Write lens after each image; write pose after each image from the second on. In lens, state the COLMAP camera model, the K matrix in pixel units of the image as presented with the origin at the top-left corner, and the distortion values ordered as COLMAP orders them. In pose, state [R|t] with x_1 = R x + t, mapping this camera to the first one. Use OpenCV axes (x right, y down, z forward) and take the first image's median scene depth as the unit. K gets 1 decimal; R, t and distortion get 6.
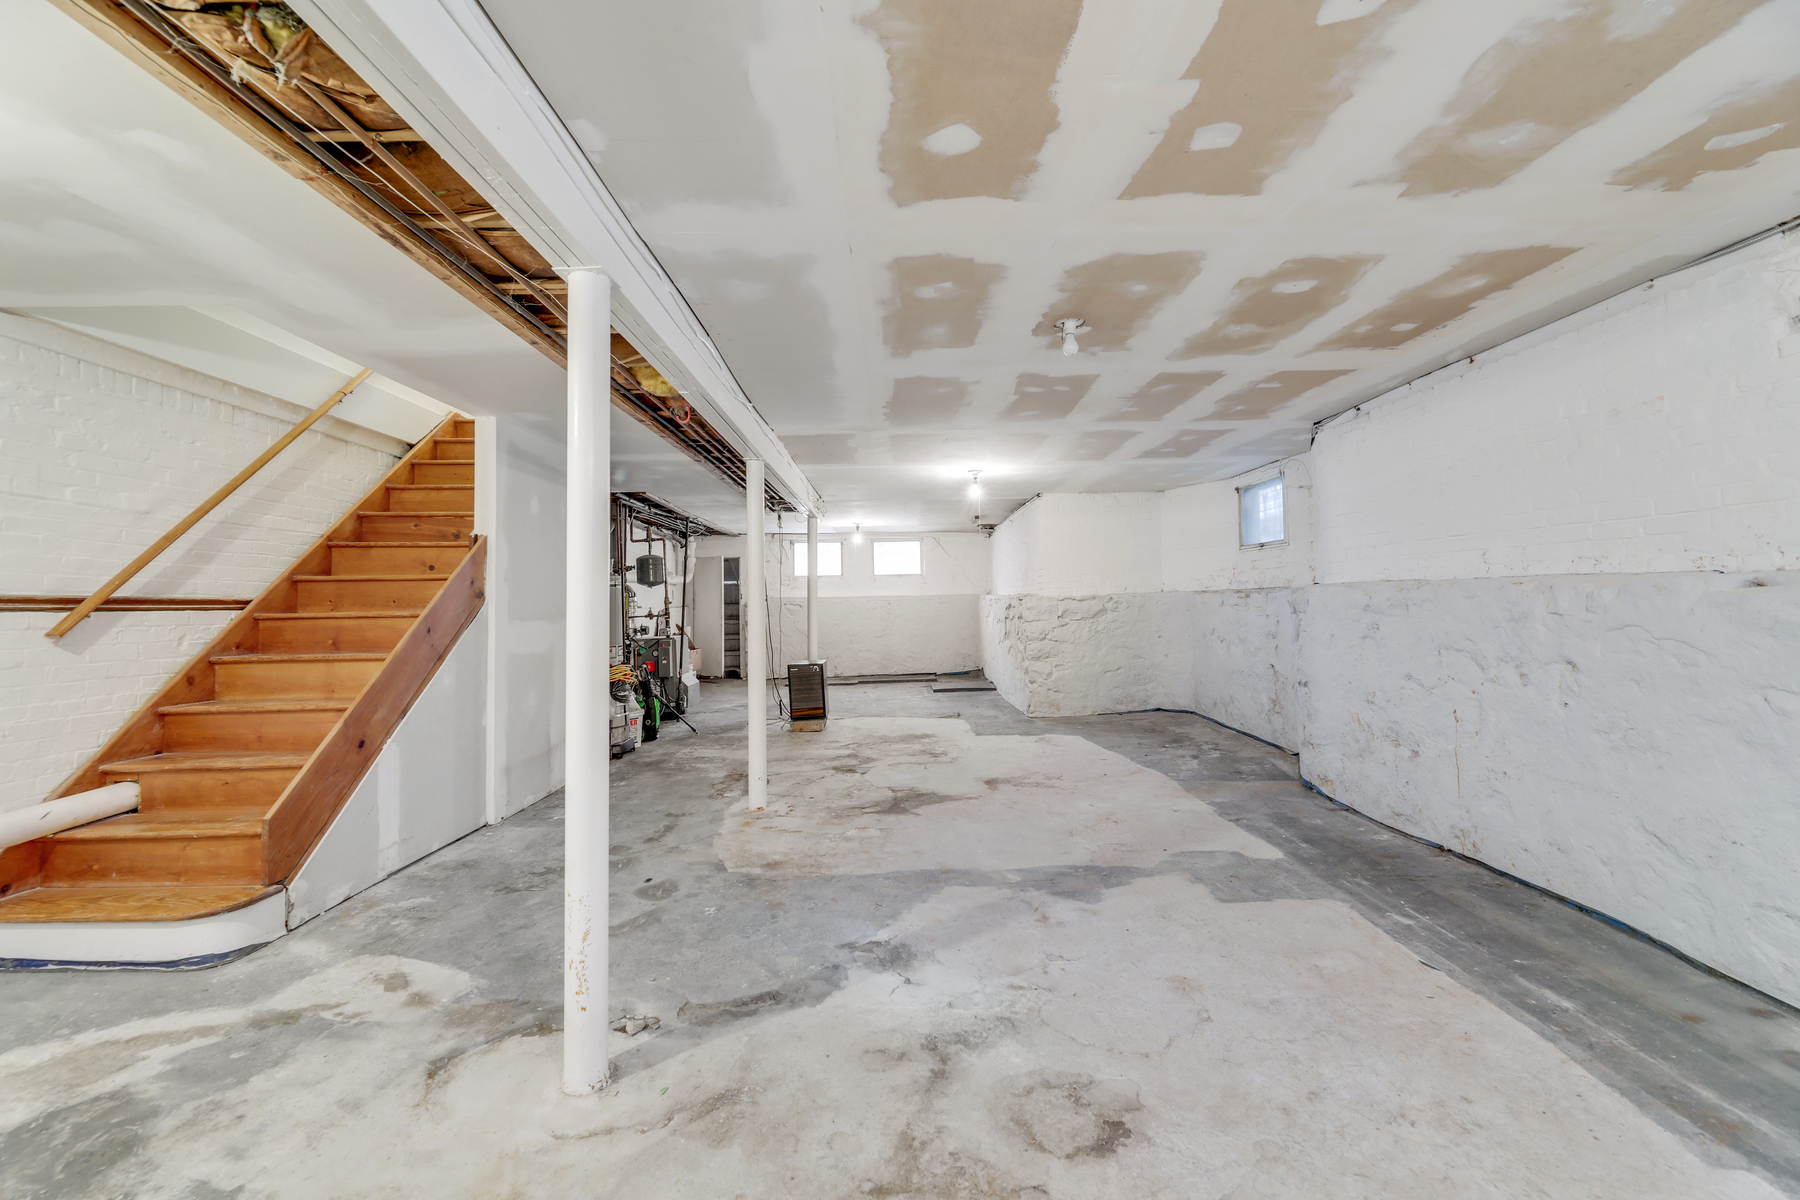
lens RADIAL K [[750.4, 0, 899.7], [0, 750.4, 578.3], [0, 0, 1]] dist [0.001362, -0.003473]
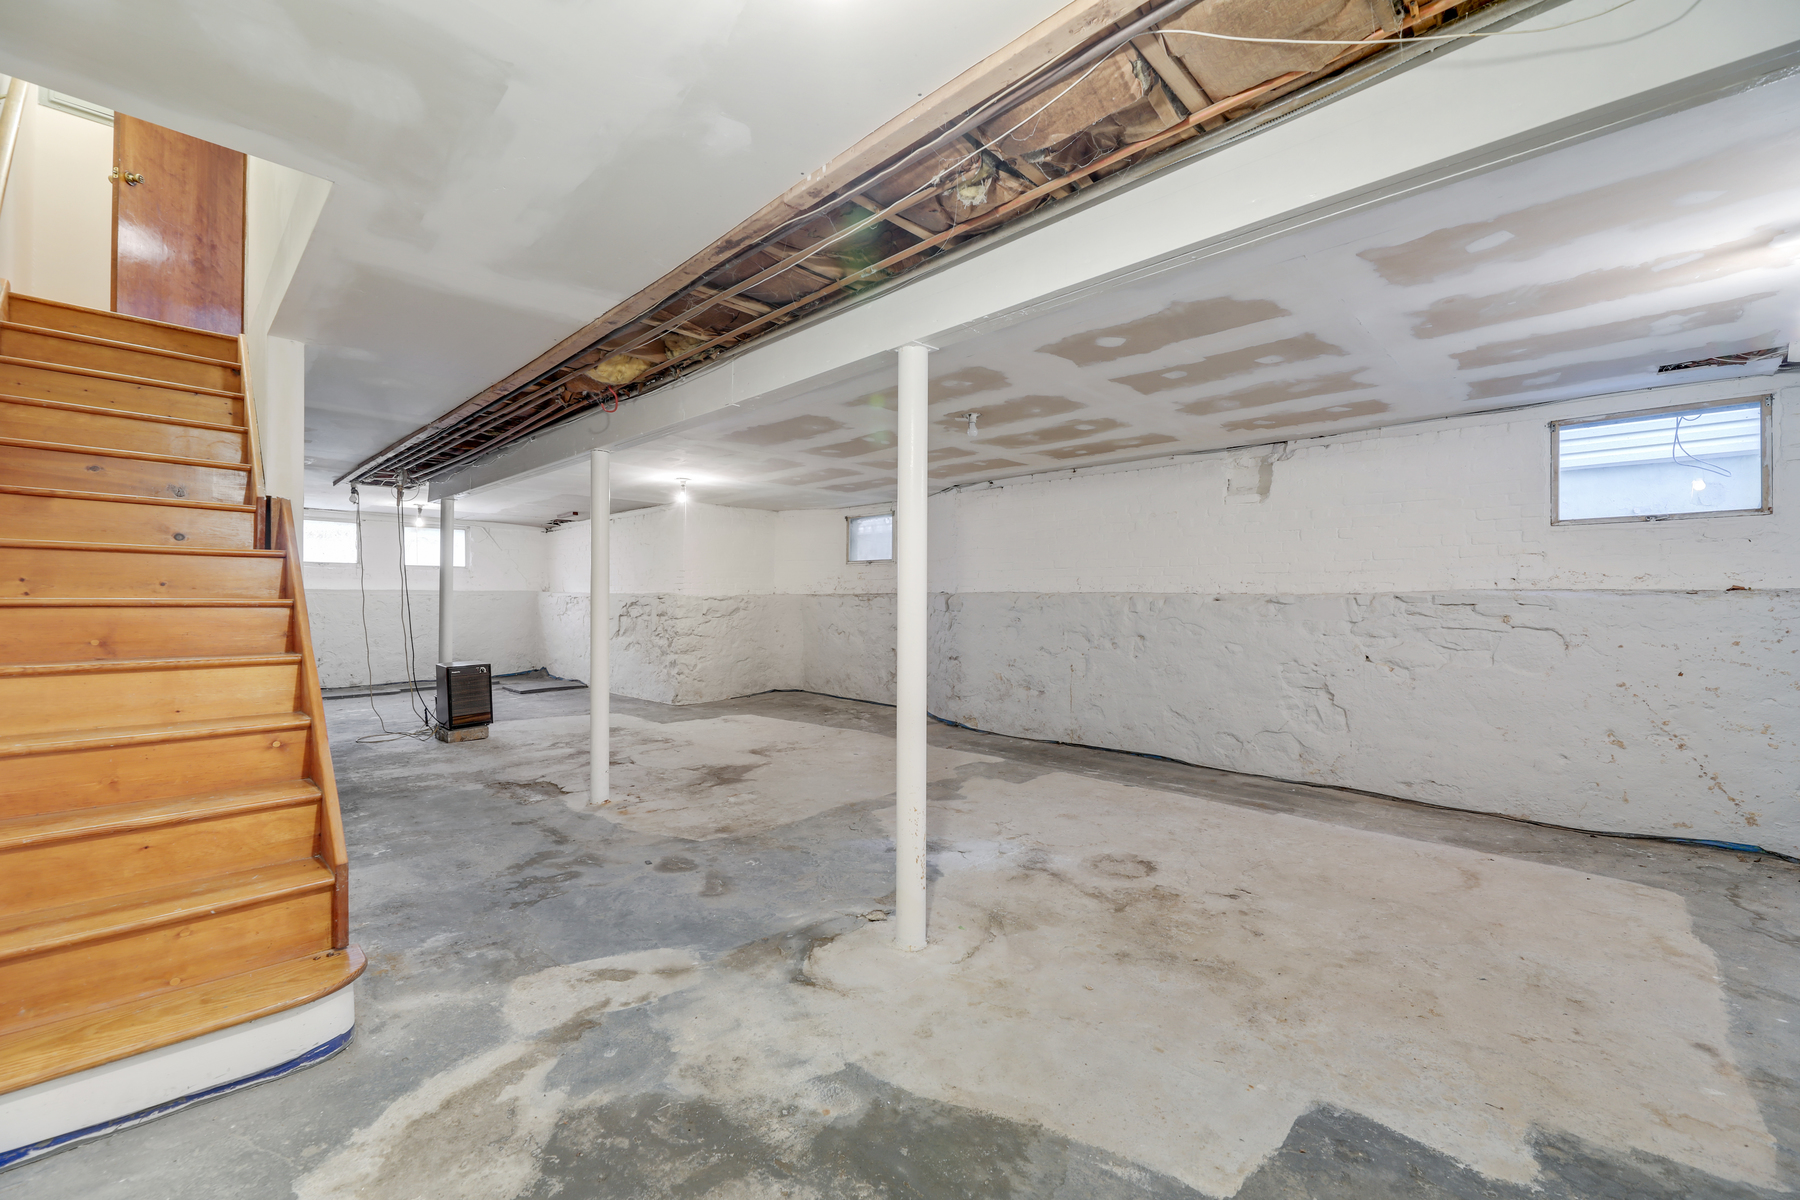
lens RADIAL K [[732.2, 0, 897.3], [0, 732.2, 610.4], [0, 0, 1]] dist [0.000911, -0.004414]
pose [[0.702706, 0.009543, 0.711416, -0.969604], [-0.038843, 0.998933, 0.024967, 0.018629], [-0.710419, -0.045178, 0.702327, 0.070858]]
